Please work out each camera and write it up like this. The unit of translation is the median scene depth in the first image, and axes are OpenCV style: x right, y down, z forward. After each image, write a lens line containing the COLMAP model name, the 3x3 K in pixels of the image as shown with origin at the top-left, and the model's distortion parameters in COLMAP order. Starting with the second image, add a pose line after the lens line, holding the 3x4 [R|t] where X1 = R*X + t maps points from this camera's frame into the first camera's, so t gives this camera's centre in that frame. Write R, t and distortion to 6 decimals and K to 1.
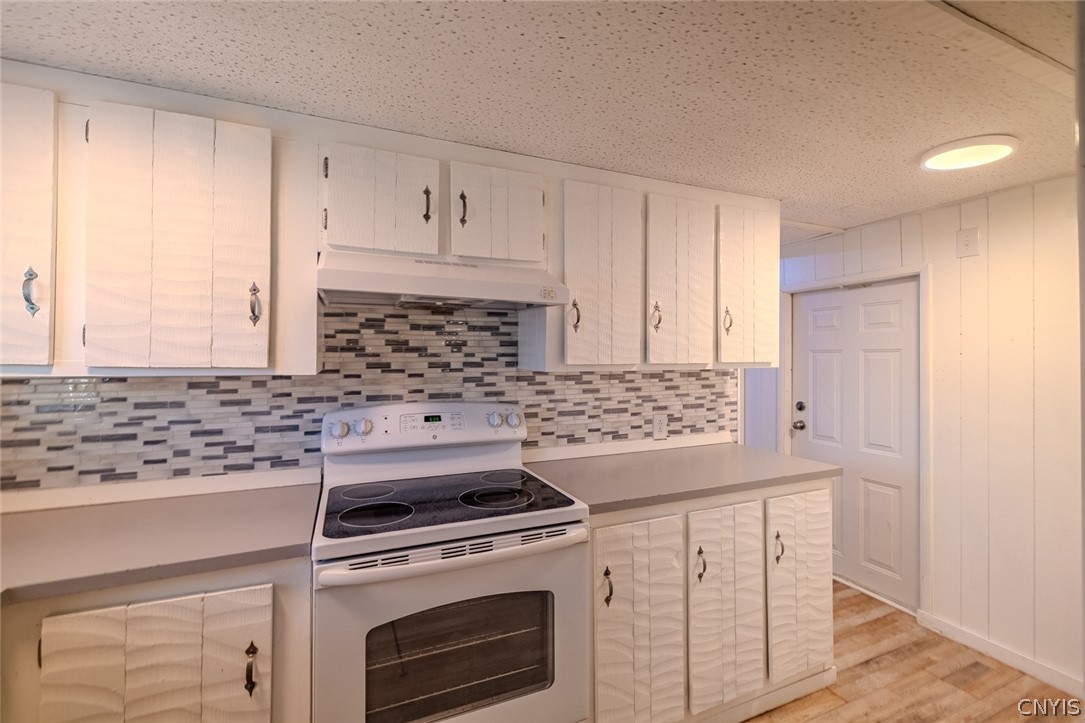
lens RADIAL K [[456.2, 0, 542.4], [0, 456.2, 354.0], [0, 0, 1]] dist [-0.004816, -0.000007]
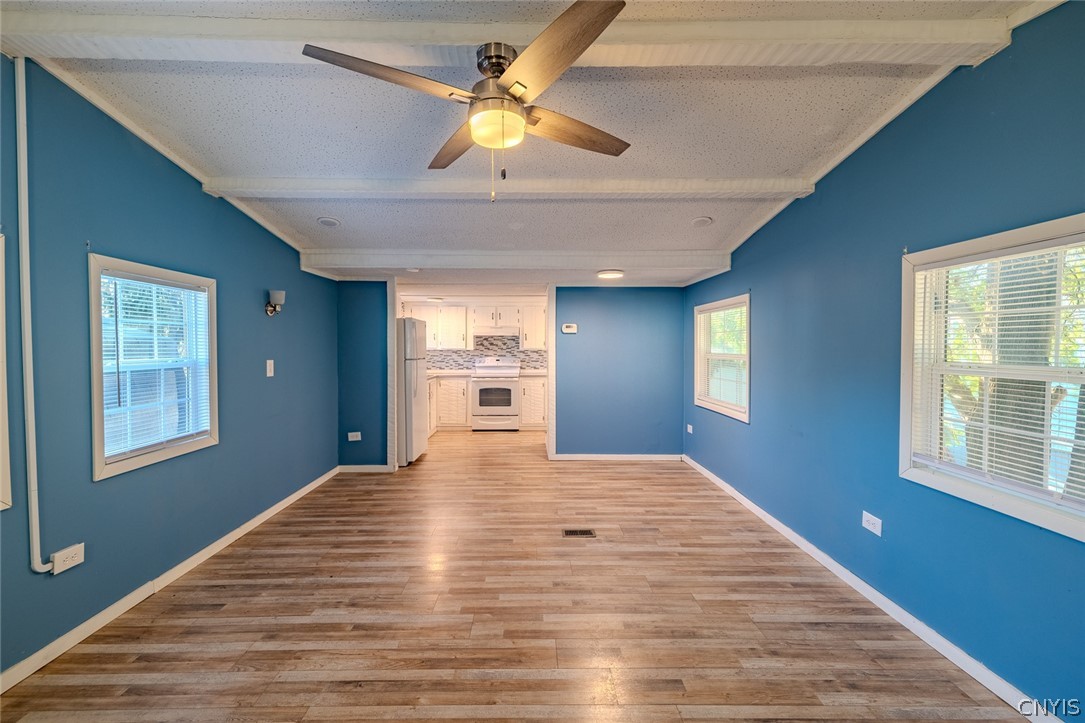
lens RADIAL K [[456.1, 0, 535.2], [0, 456.1, 356.4], [0, 0, 1]] dist [-0.002668, -0.000001]
pose [[0.927190, 0.007730, -0.374511, 1.648920], [0.005166, 0.999428, 0.033418, -0.040913], [0.374556, -0.032920, 0.926620, -2.794470]]
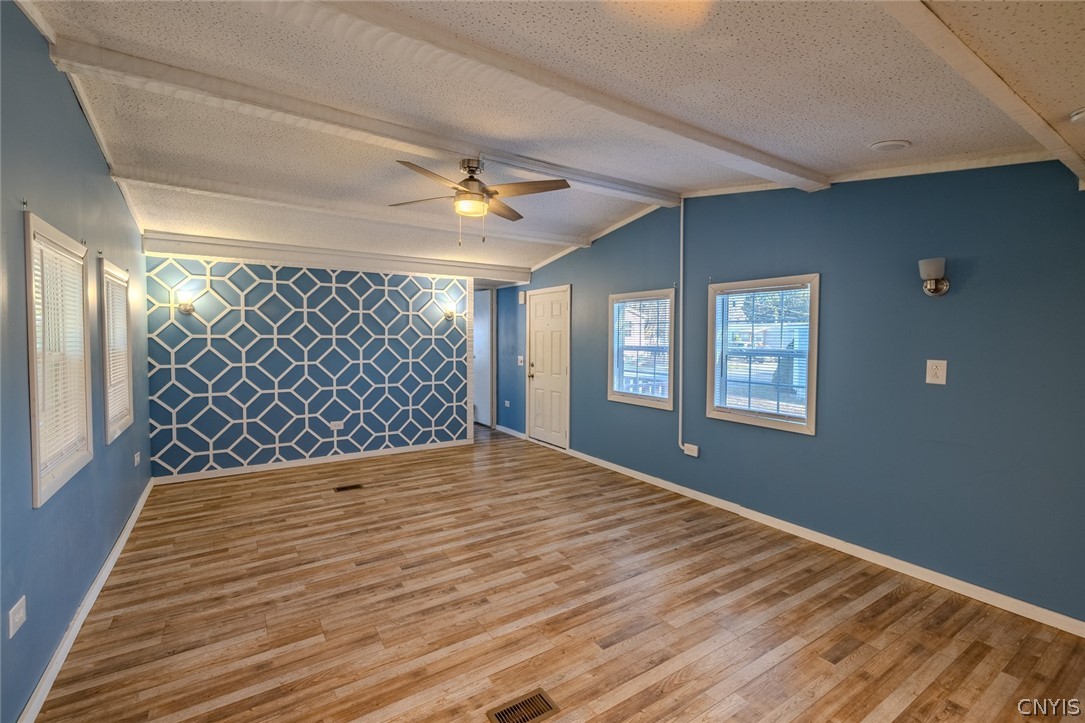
lens RADIAL K [[509.3, 0, 538.6], [0, 509.3, 354.6], [0, 0, 1]] dist [-0.003419, 0.000111]
pose [[-0.986325, -0.002955, -0.164787, 1.302580], [-0.006803, 0.999717, 0.022790, -0.010061], [0.164673, 0.023599, -0.986066, -0.294100]]
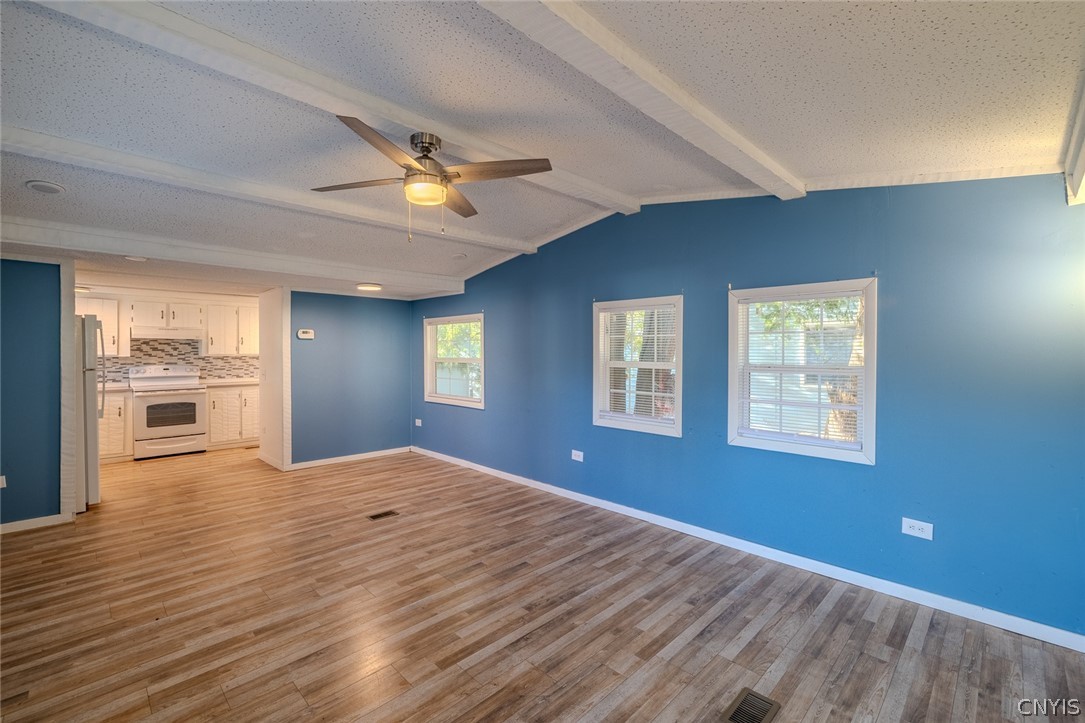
lens RADIAL K [[456.1, 0, 541.8], [0, 456.1, 358.3], [0, 0, 1]] dist [-0.002668, -0.000001]
pose [[0.926032, -0.005439, 0.377407, 1.074243], [-0.004903, 0.999638, 0.026436, -0.052195], [-0.377414, -0.026331, 0.925670, -3.222435]]
